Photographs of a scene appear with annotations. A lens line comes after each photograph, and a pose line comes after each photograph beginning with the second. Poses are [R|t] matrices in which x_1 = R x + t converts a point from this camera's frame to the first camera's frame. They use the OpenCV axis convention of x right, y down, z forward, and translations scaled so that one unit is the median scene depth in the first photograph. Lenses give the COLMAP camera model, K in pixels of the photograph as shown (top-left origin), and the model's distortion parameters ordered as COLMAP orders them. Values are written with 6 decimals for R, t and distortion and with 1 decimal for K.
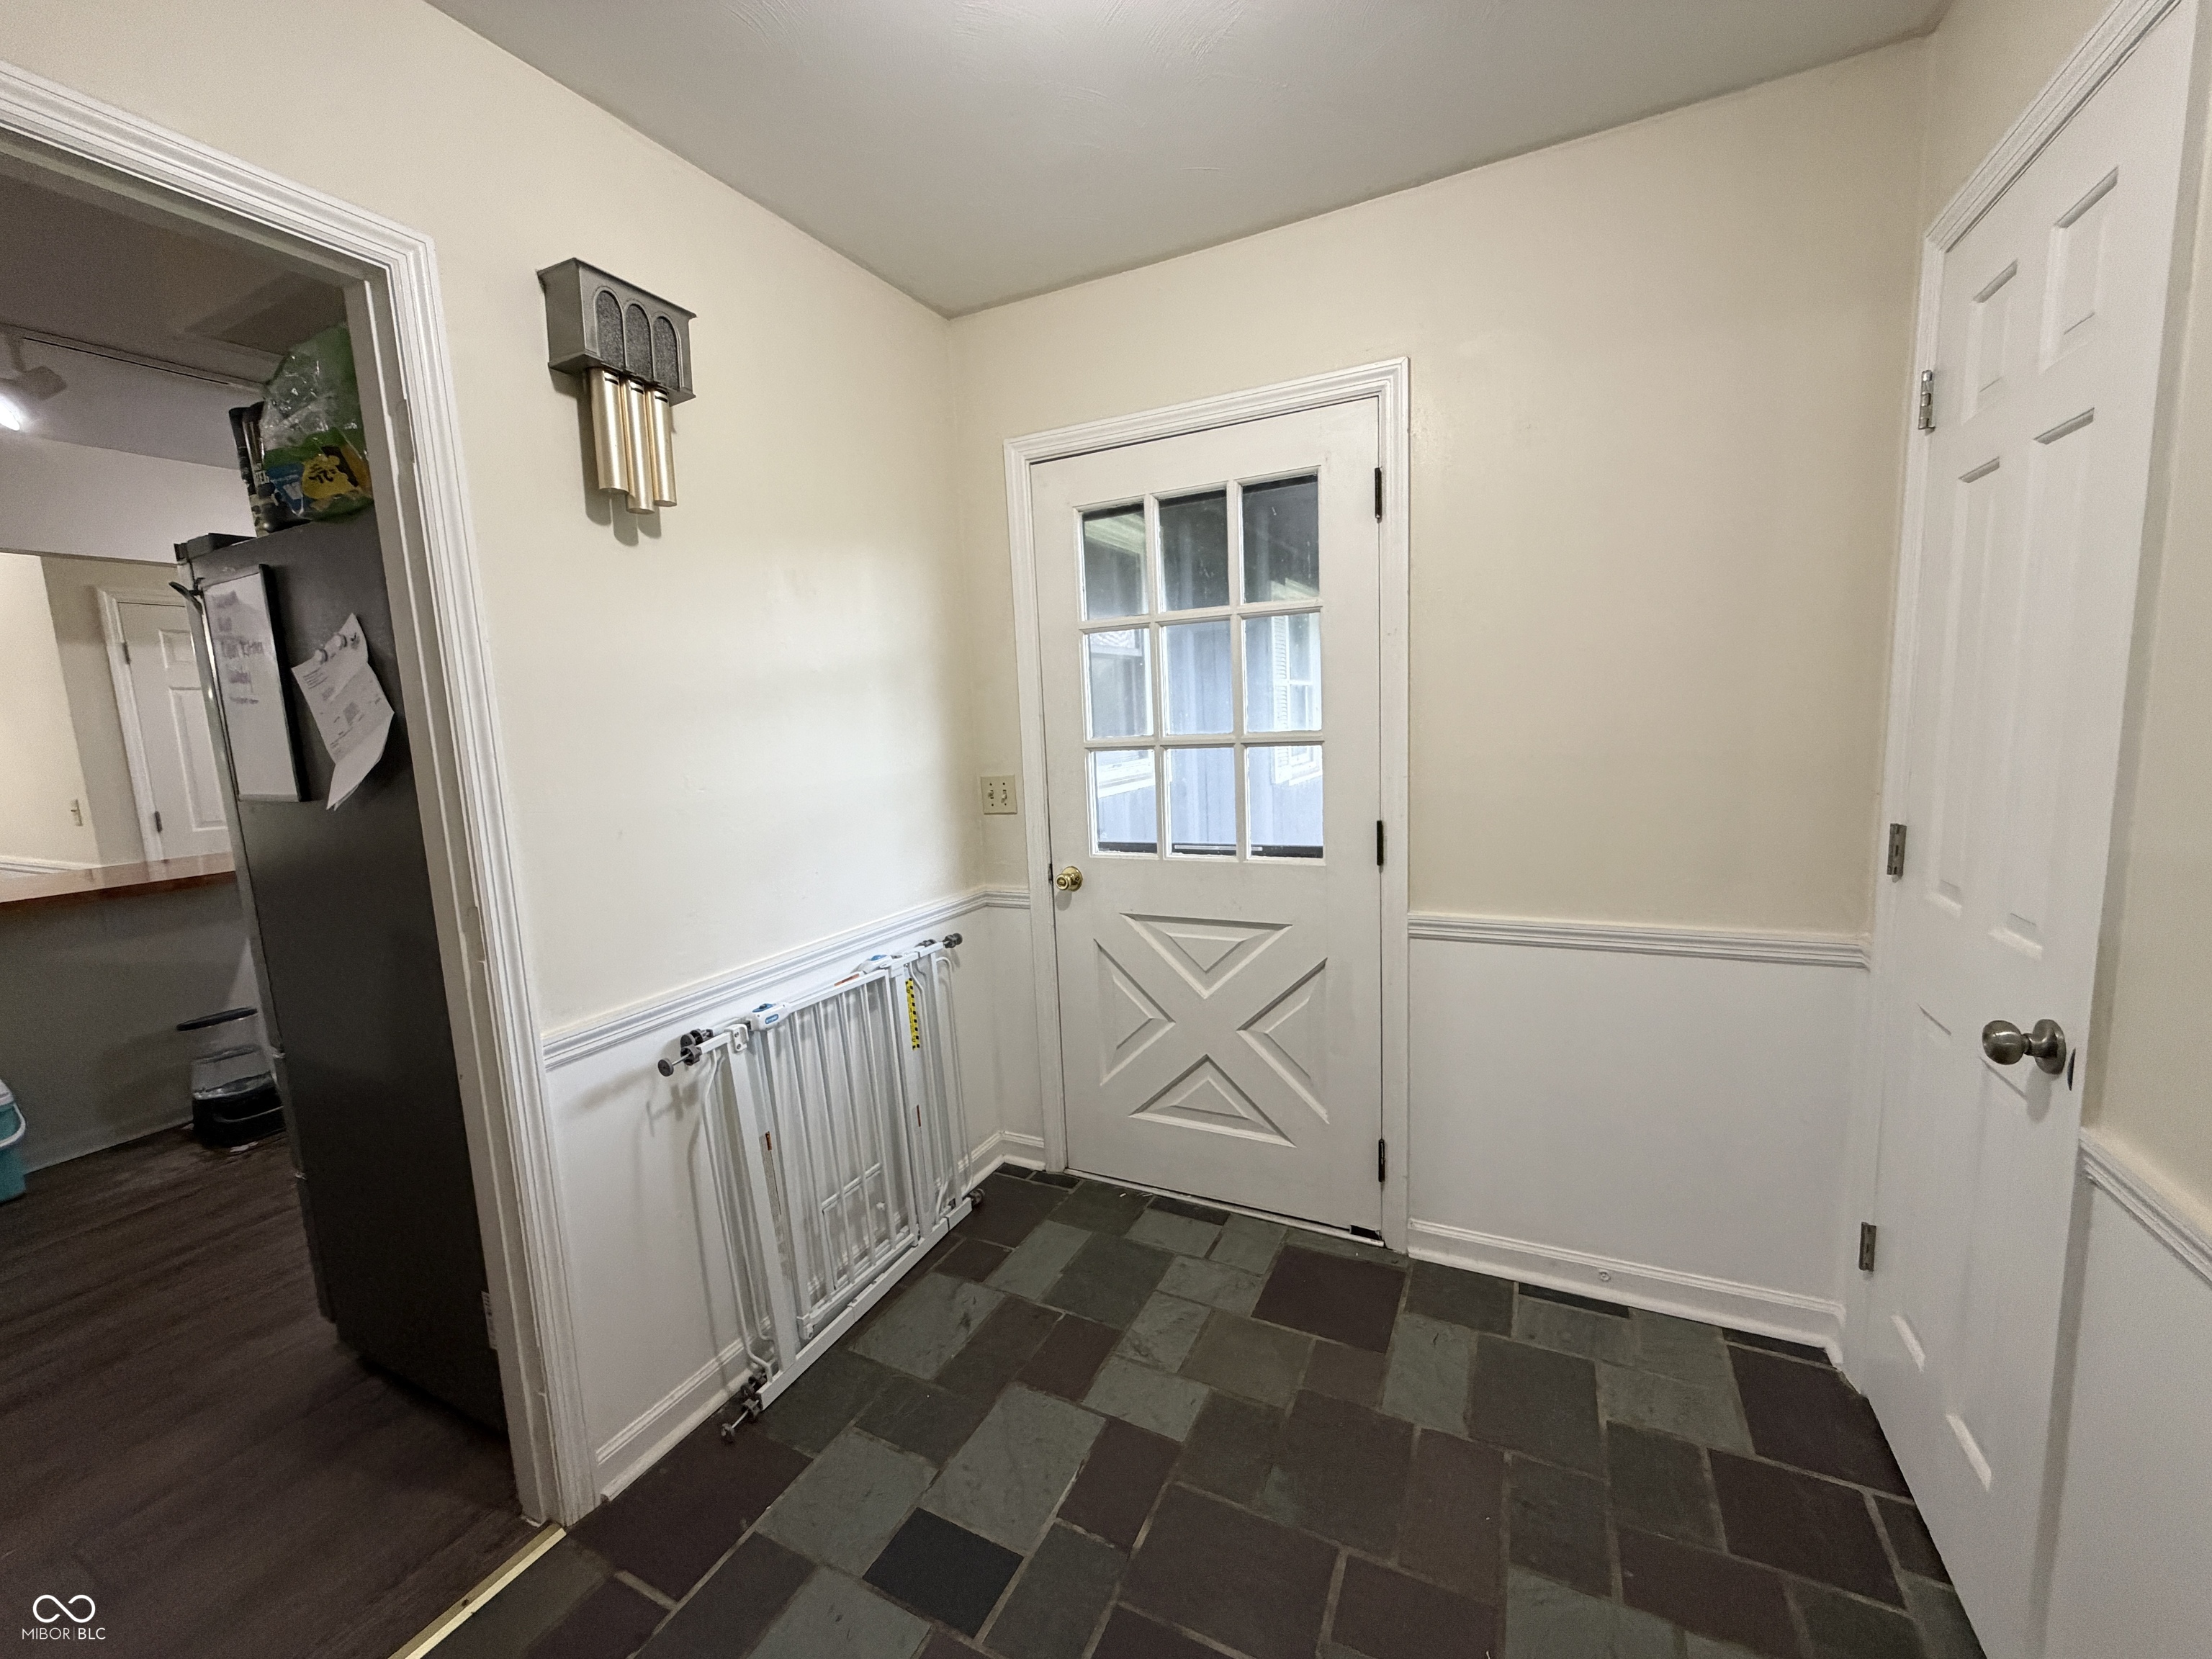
lens RADIAL K [[881.8, 0, 1103.4], [0, 881.8, 829.1], [0, 0, 1]] dist [0.000376, -0.000102]
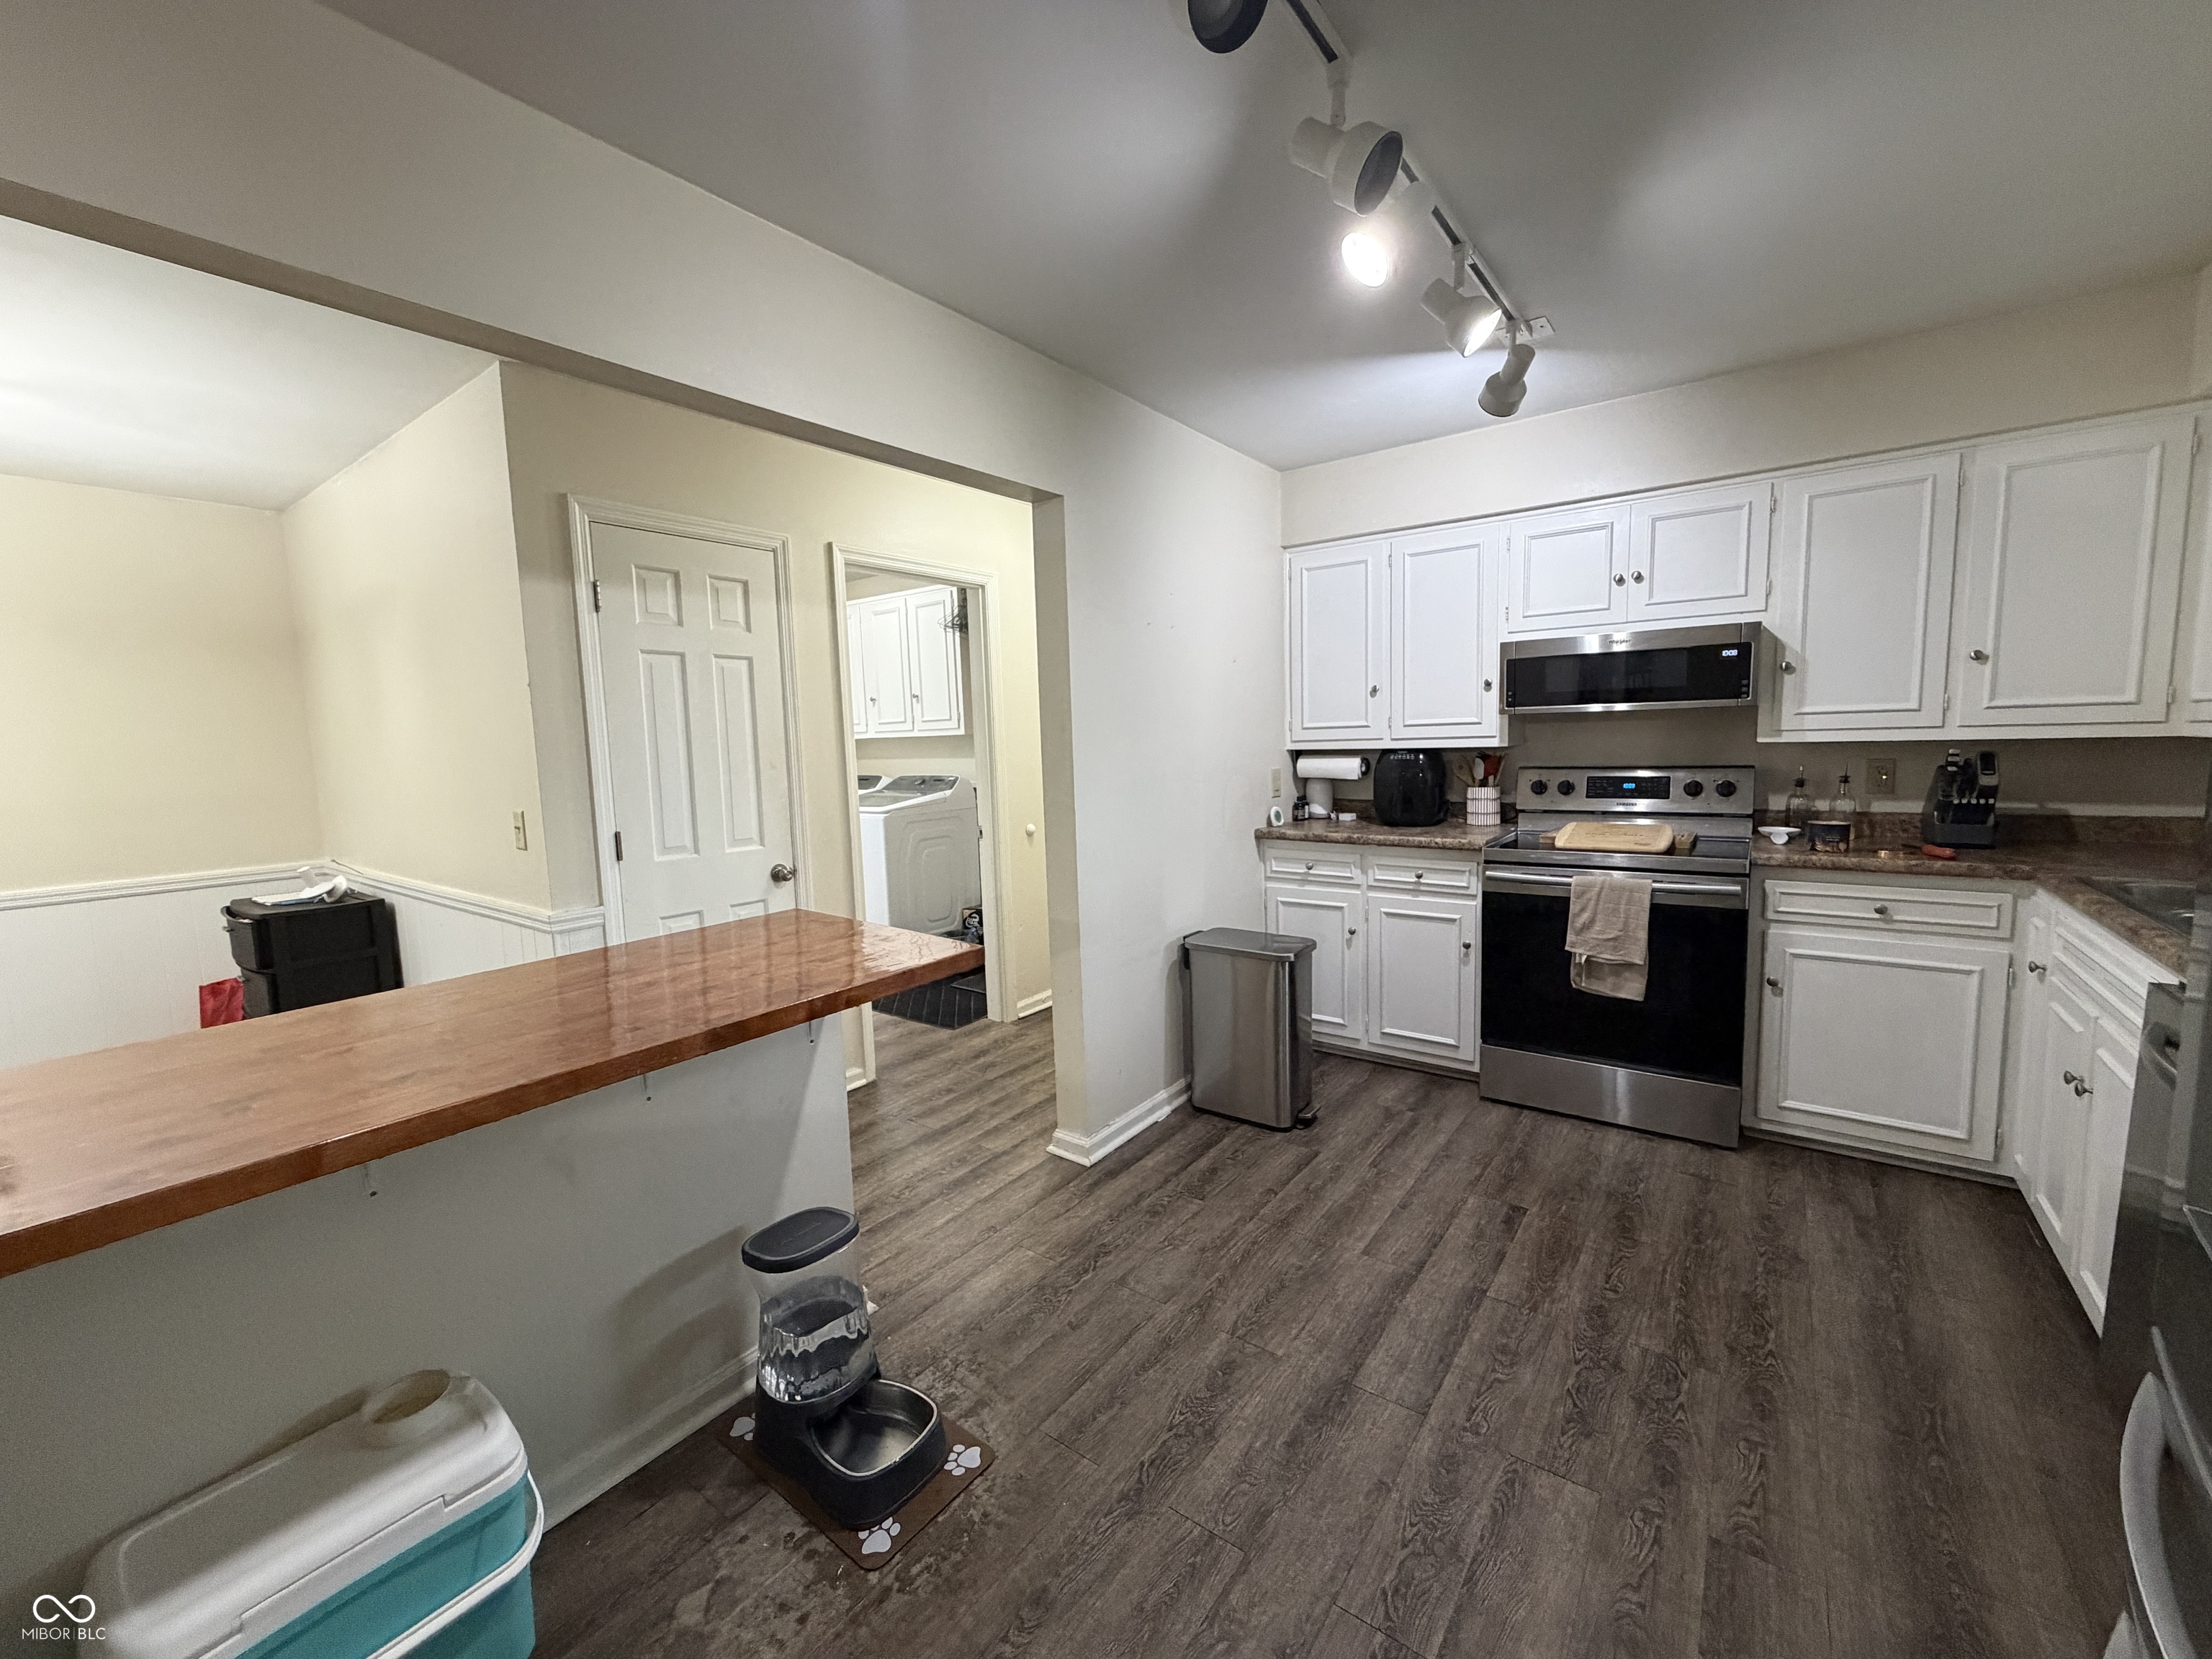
lens RADIAL K [[881.8, 0, 1103.4], [0, 881.8, 829.1], [0, 0, 1]] dist [0.000376, -0.000102]
pose [[0.984754, 0.038205, -0.169704, -1.074607], [-0.040972, 0.999078, -0.012833, -0.052401], [0.169058, 0.019591, 0.985411, 0.719883]]
